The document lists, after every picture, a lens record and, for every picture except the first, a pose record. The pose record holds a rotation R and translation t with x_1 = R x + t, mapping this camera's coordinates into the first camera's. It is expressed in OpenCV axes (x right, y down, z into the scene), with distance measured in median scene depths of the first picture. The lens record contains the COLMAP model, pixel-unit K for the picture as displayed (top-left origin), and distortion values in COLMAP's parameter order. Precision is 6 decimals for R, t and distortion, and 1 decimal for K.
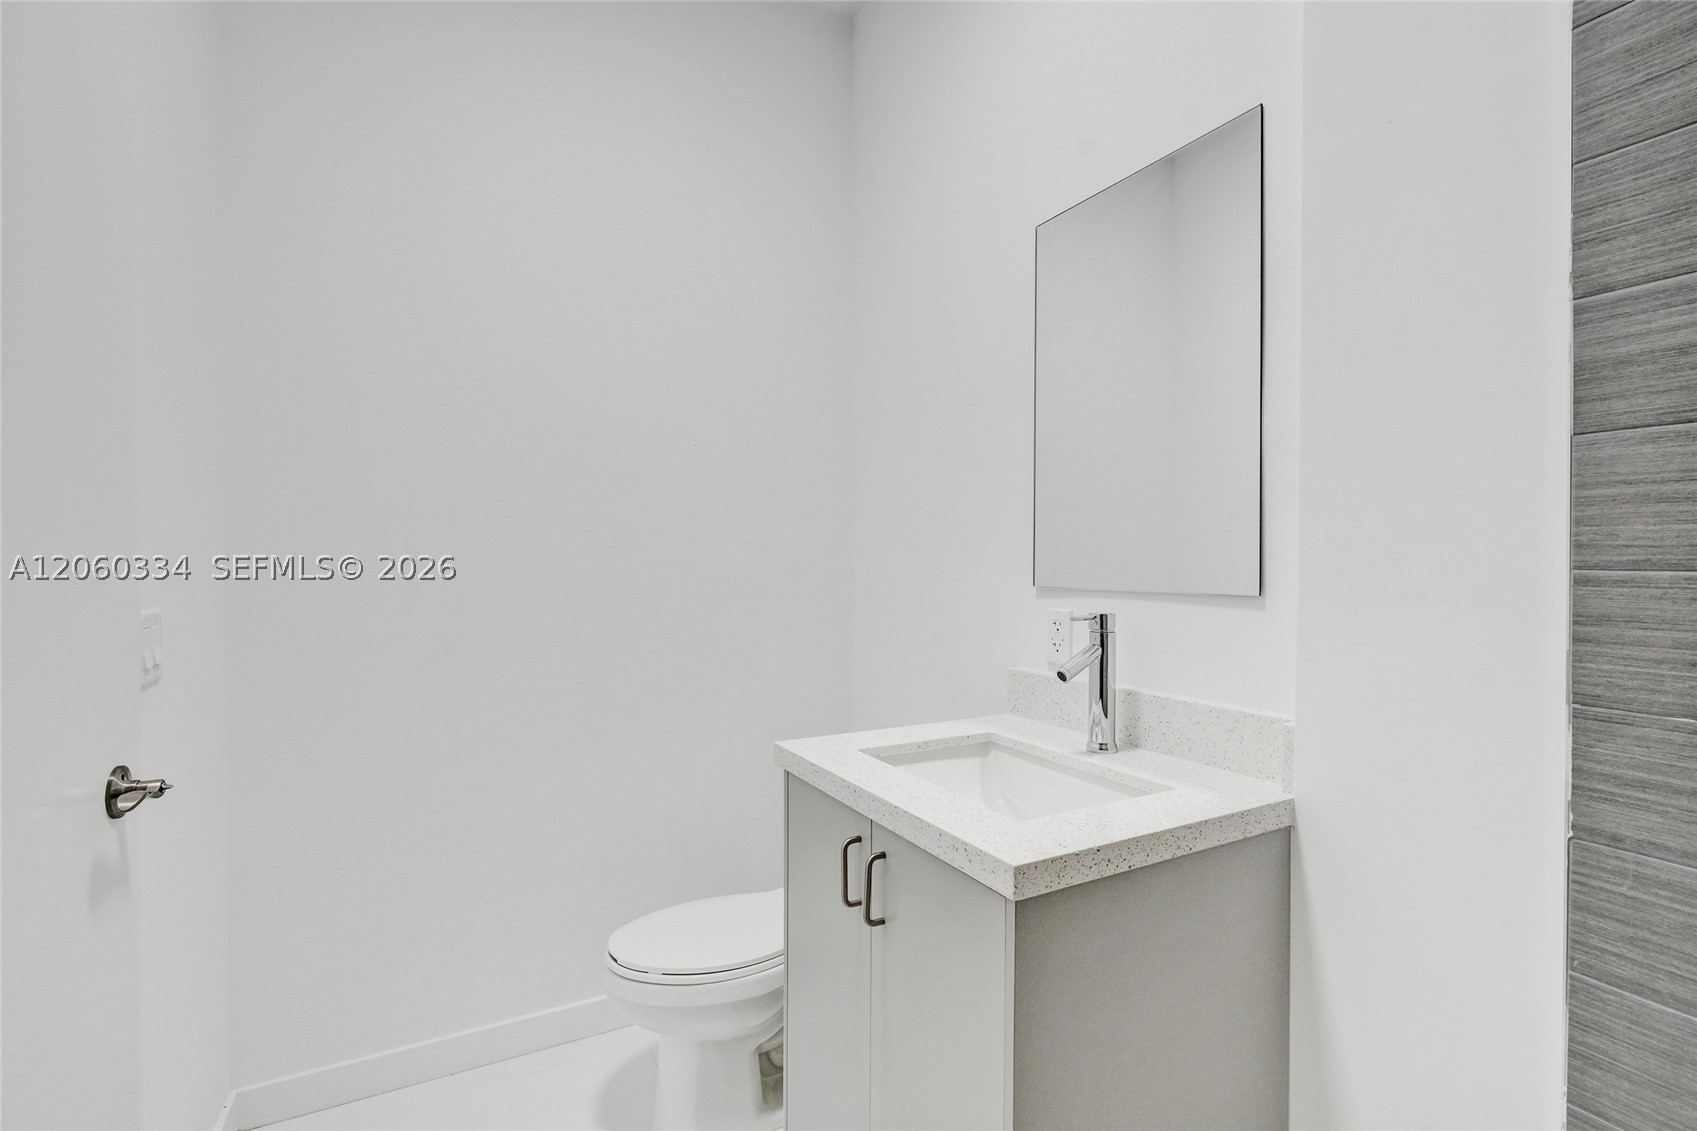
lens RADIAL K [[781.9, 0, 850.5], [0, 781.9, 561.7], [0, 0, 1]] dist [-0.029361, 0.011885]
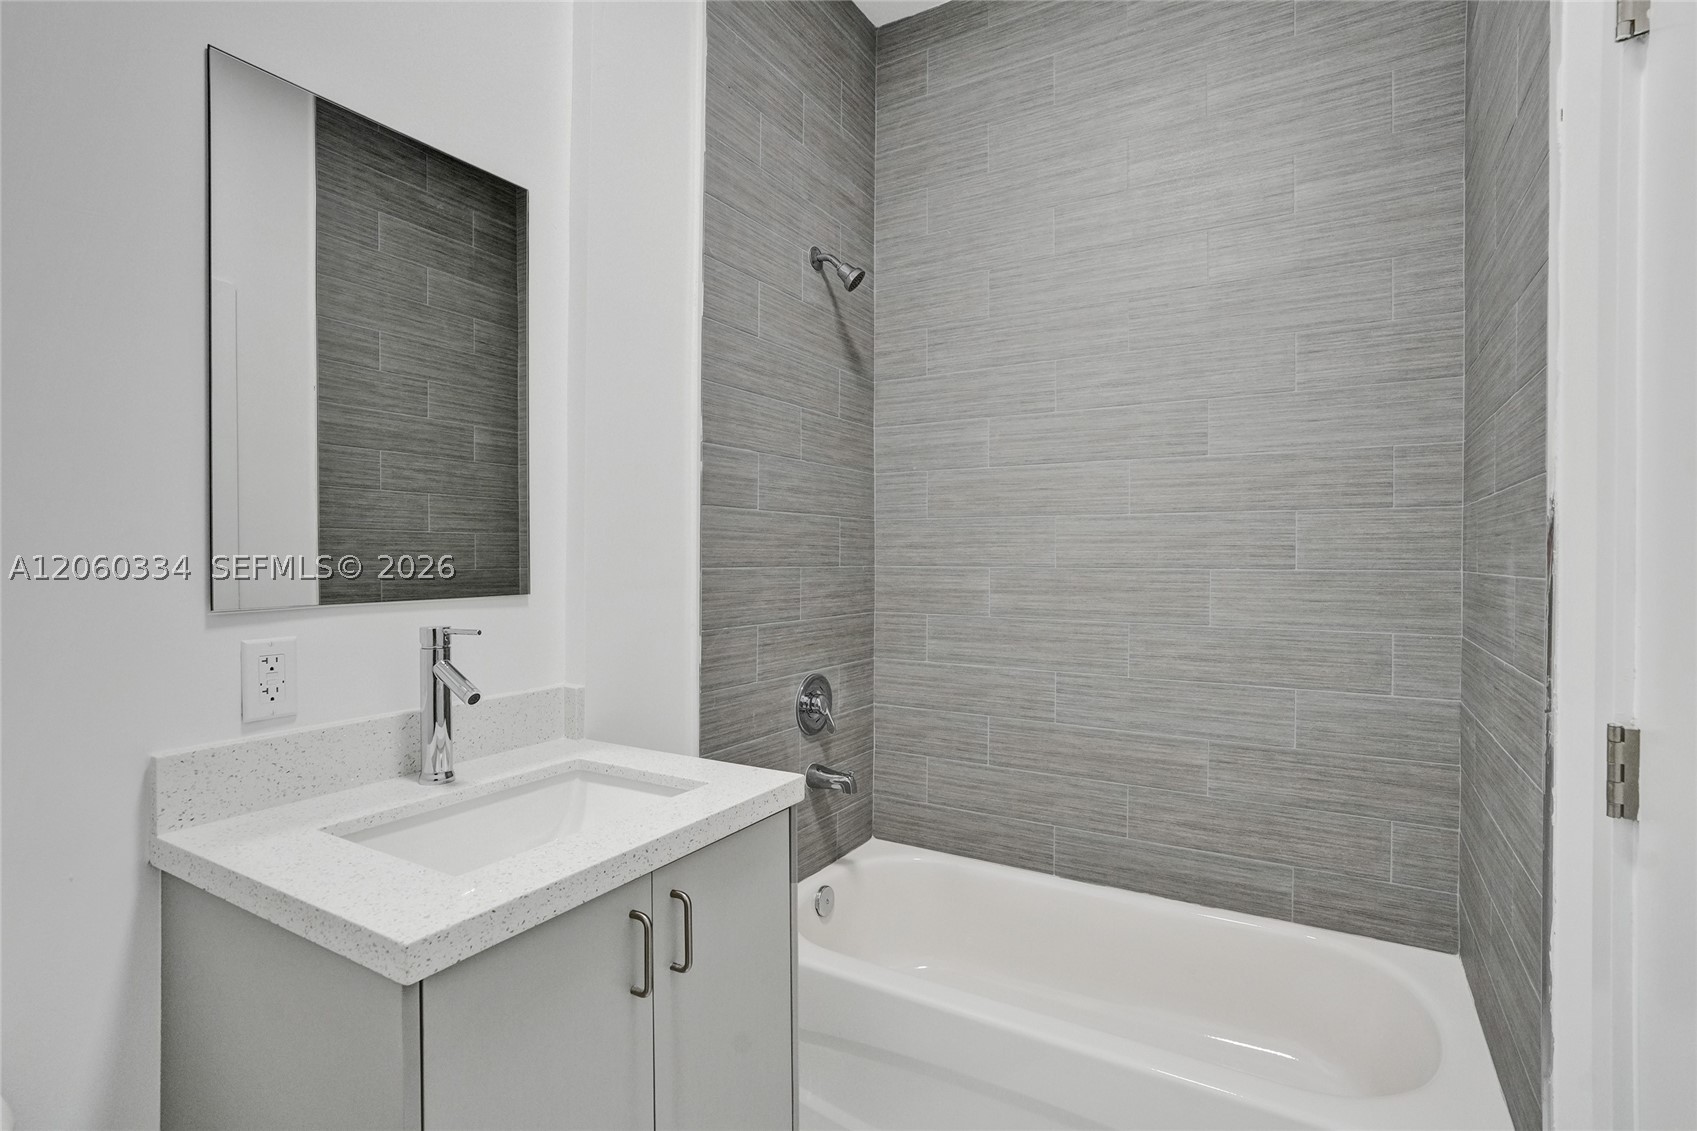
lens RADIAL K [[781.9, 0, 852.3], [0, 781.9, 562.9], [0, 0, 1]] dist [-0.029361, 0.011885]
pose [[-0.509077, -0.004399, 0.860709, -1.142917], [0.007136, 0.999931, 0.009331, -0.019900], [-0.860691, 0.010892, -0.509011, 1.743594]]
